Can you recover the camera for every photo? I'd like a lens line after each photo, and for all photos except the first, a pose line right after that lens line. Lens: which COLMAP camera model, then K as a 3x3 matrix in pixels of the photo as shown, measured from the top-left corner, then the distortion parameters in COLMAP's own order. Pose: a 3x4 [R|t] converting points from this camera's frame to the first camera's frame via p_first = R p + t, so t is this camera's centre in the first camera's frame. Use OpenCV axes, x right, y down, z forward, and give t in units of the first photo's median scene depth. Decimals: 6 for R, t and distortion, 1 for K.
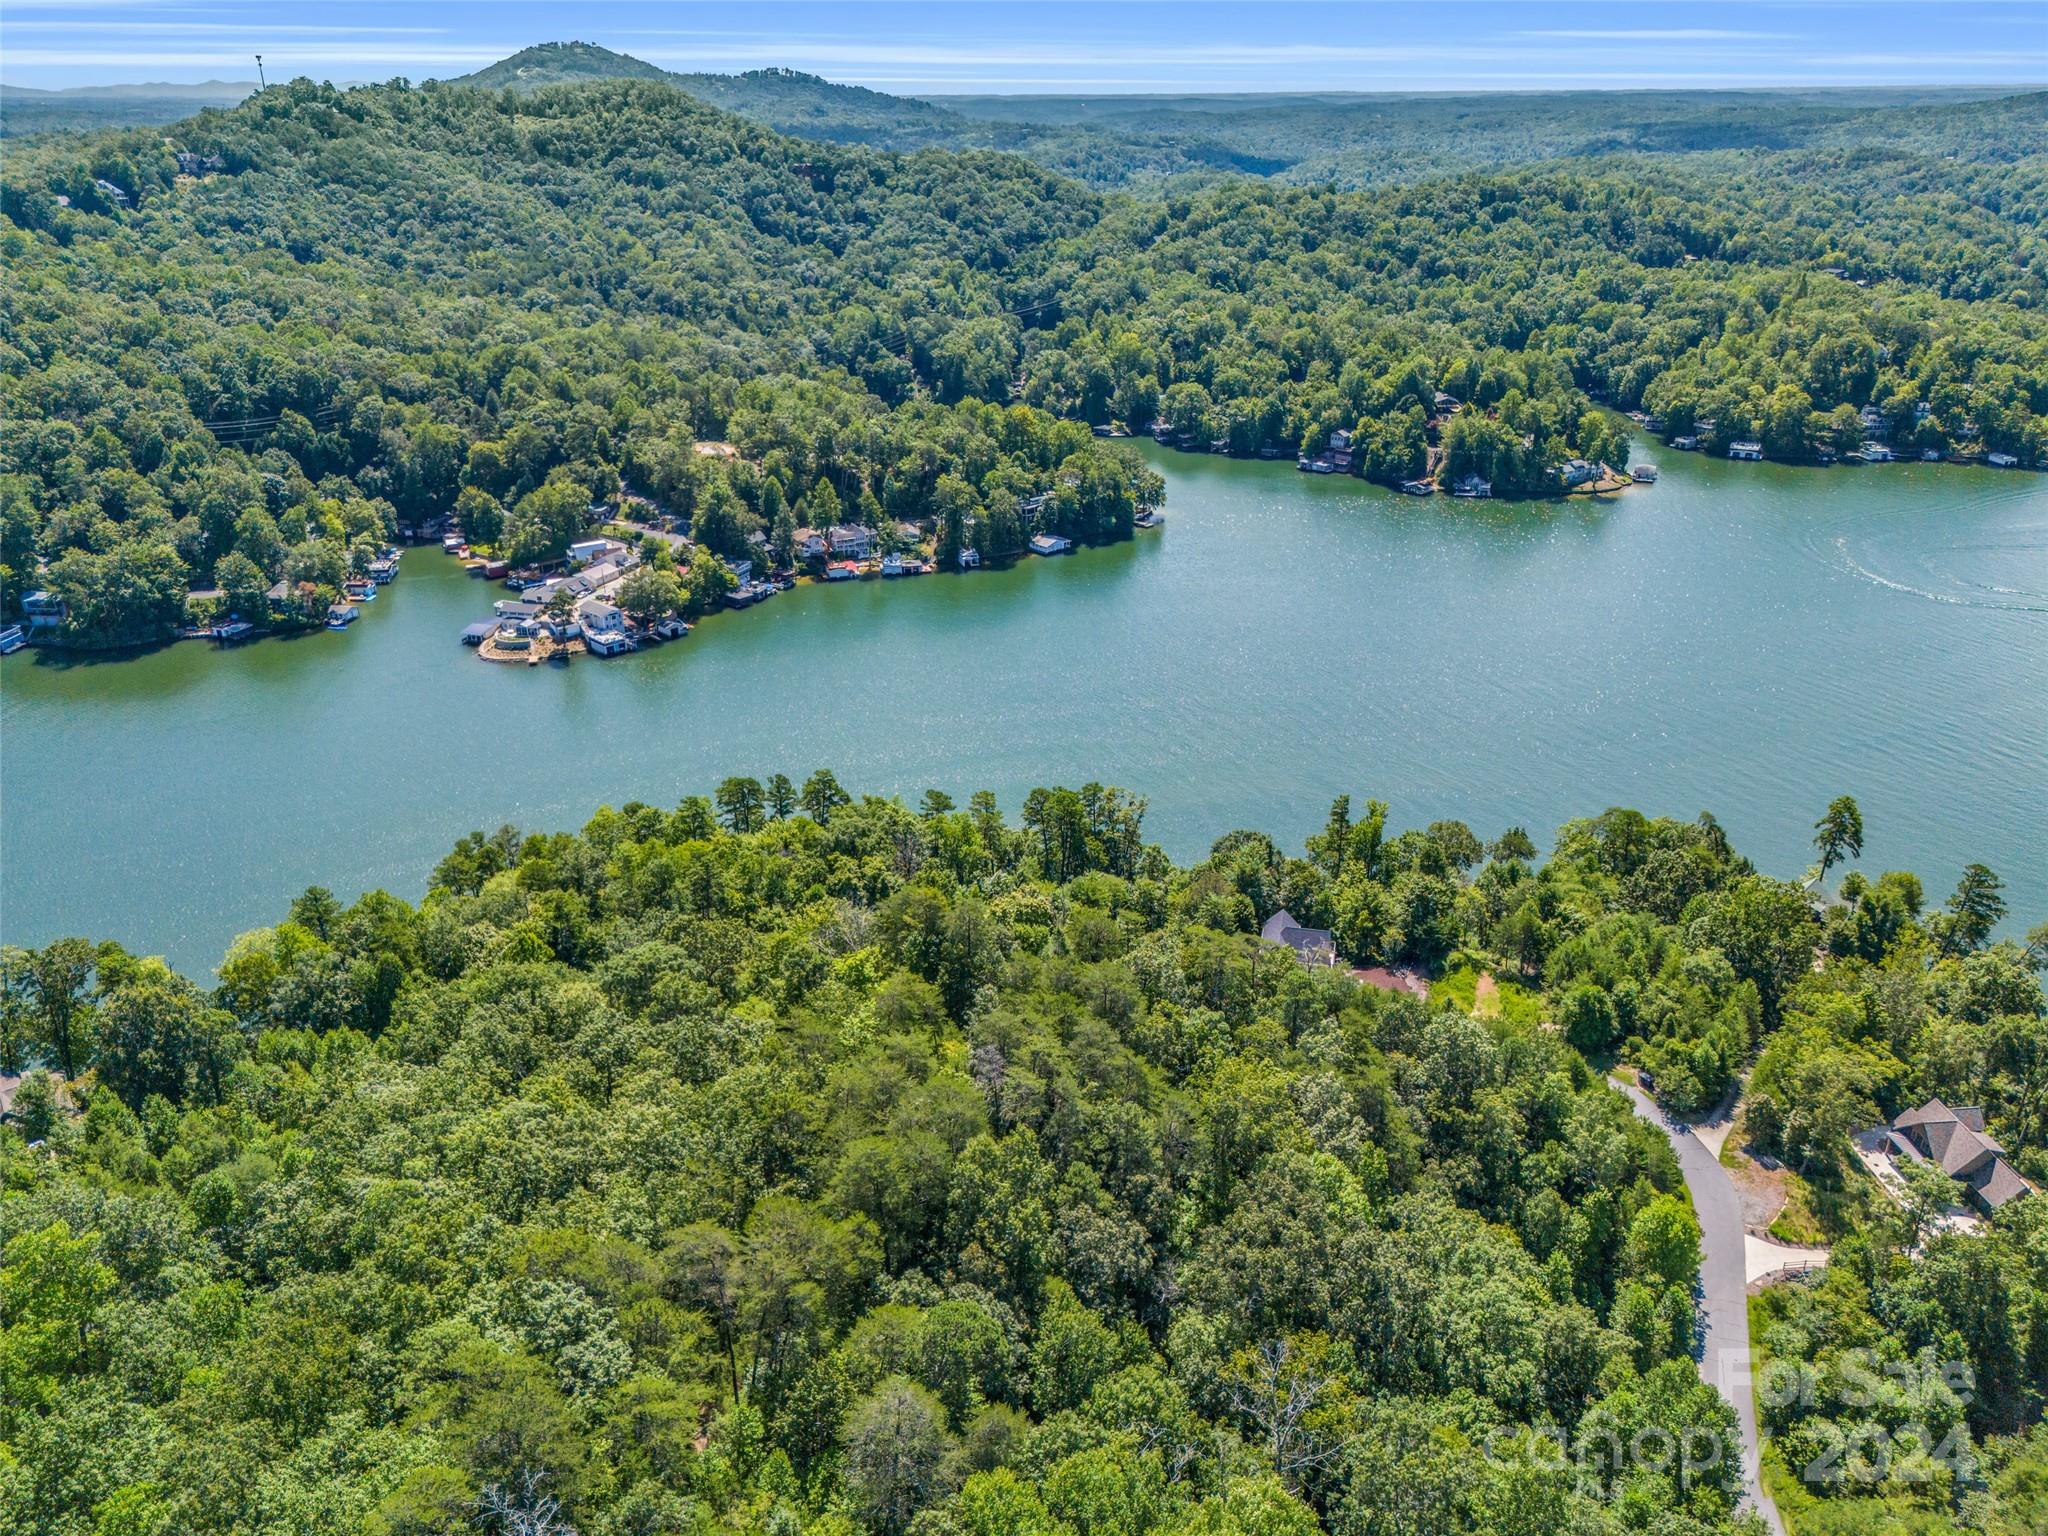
lens RADIAL K [[1537.5, 0, 1026.2], [0, 1537.5, 767.3], [0, 0, 1]] dist [0.059691, -0.057689]
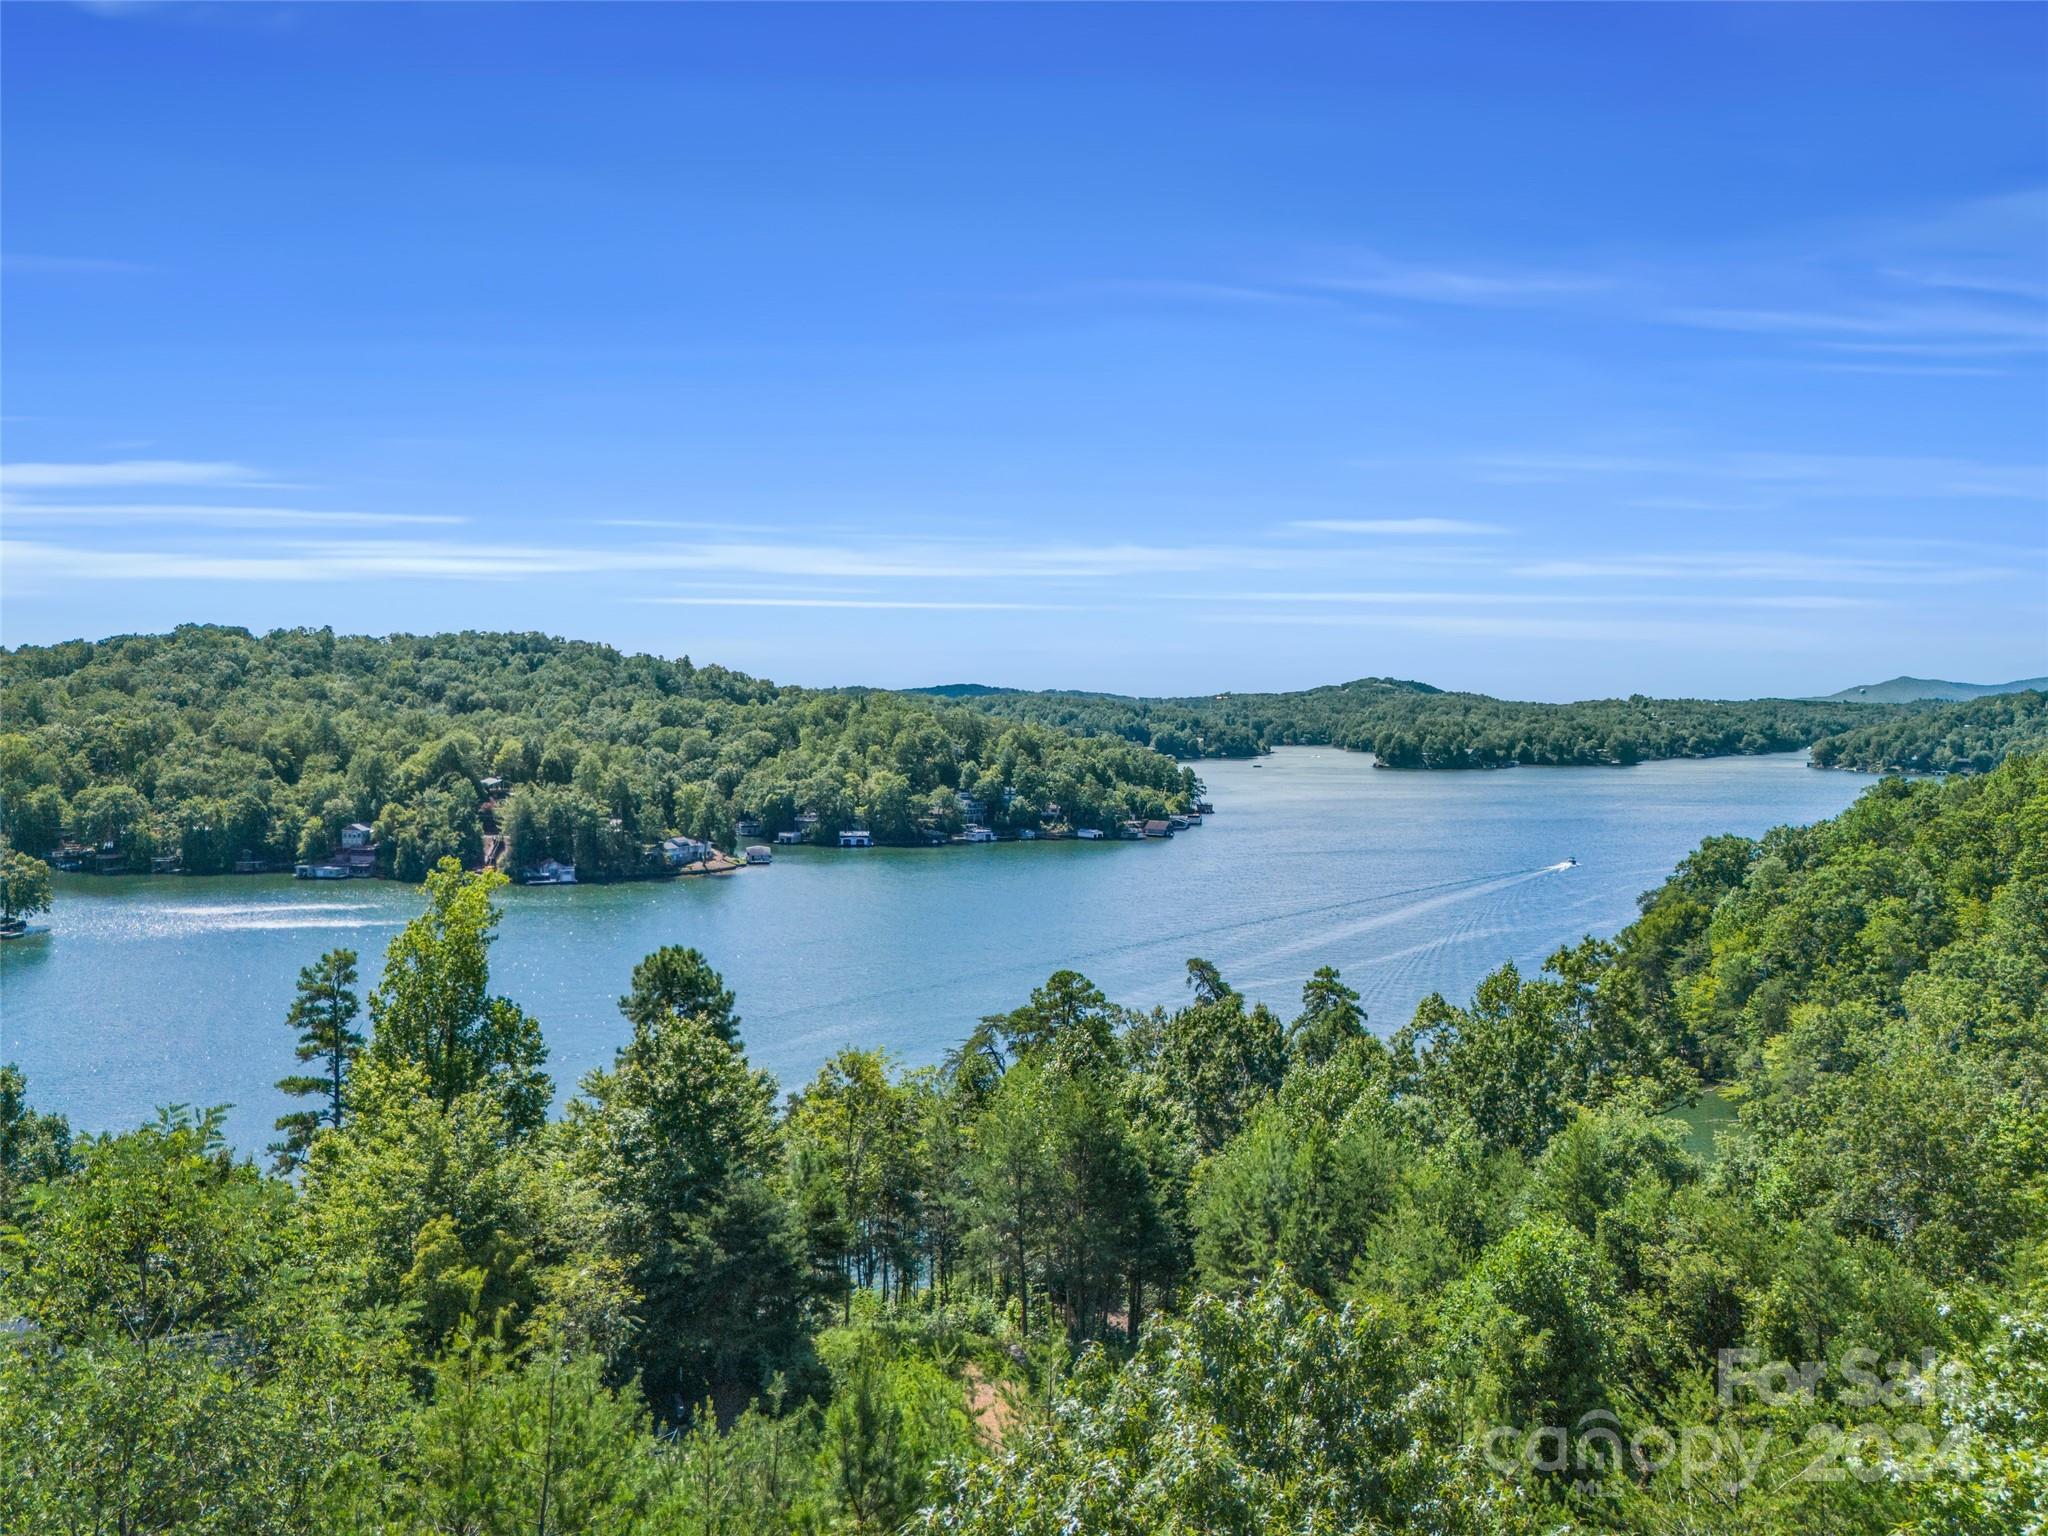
lens RADIAL K [[1537.5, 0, 1056.1], [0, 1537.5, 758.8], [0, 0, 1]] dist [0.059691, -0.057689]
pose [[0.819771, -0.010334, 0.572598, 0.054742], [0.218539, 0.929822, -0.296094, 0.038832], [-0.529355, 0.367865, 0.764499, 0.251143]]
